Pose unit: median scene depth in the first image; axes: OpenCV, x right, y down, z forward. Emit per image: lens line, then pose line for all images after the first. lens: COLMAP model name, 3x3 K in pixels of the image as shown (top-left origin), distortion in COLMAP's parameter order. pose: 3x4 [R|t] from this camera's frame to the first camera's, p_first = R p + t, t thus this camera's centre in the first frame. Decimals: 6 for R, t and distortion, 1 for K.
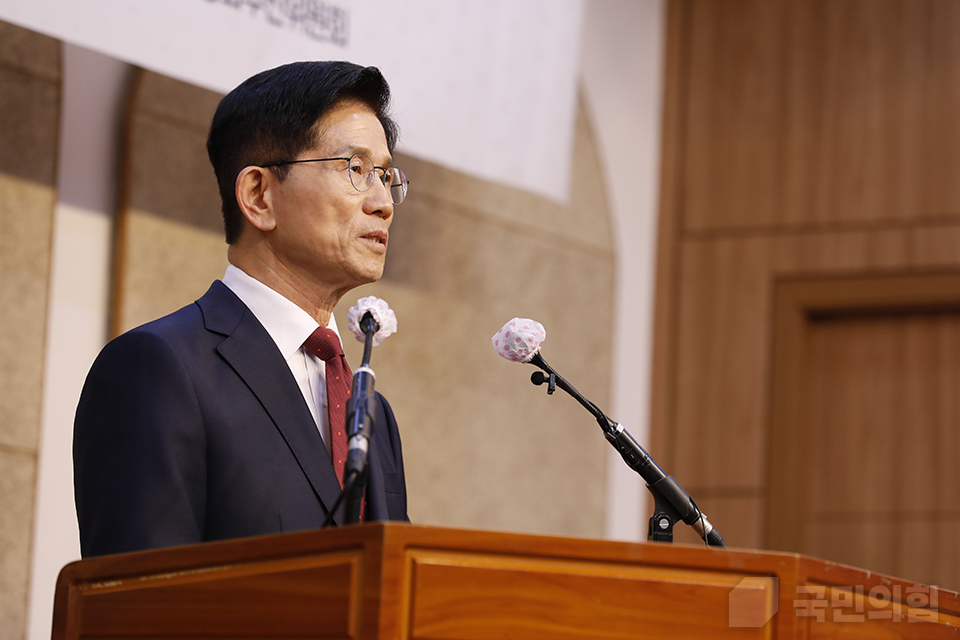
lens RADIAL K [[4728.5, 0, 478.5], [0, 4728.5, 318.9], [0, 0, 1]] dist [0.611075, 0.000000]
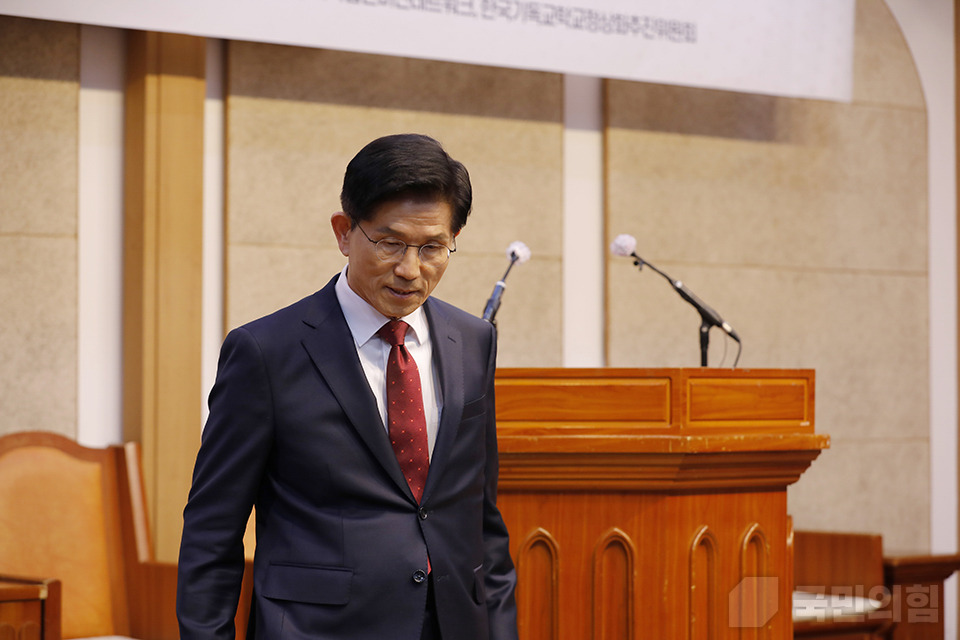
lens RADIAL K [[2690.3, 0, 482.2], [0, 2690.3, 320.2], [0, 0, 1]] dist [-0.075002, 0.000000]
pose [[0.961092, -0.054087, -0.270880, 0.262897], [0.081130, 0.992664, 0.089646, -0.072827], [0.264044, -0.108135, 0.958430, -0.137498]]
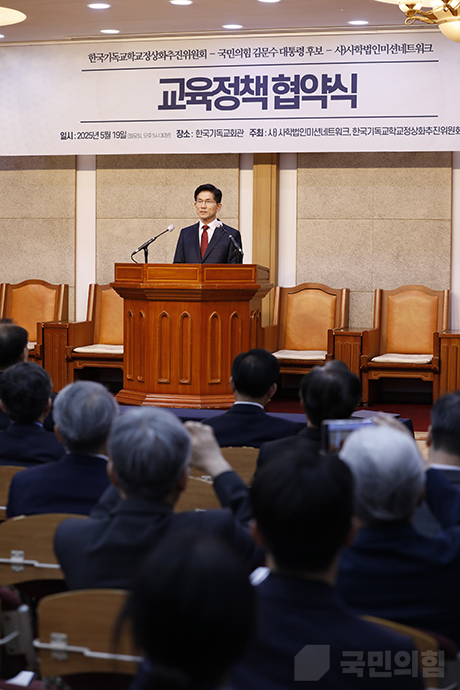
lens RADIAL K [[1608.1, 0, 230.5], [0, 1608.1, 346.0], [0, 0, 1]] dist [-0.157880, 0.000000]
pose [[0.255597, 0.009926, -0.966732, 2.116938], [0.131657, 0.990274, 0.044977, 0.072341], [0.957777, -0.138773, 0.251805, 0.439536]]
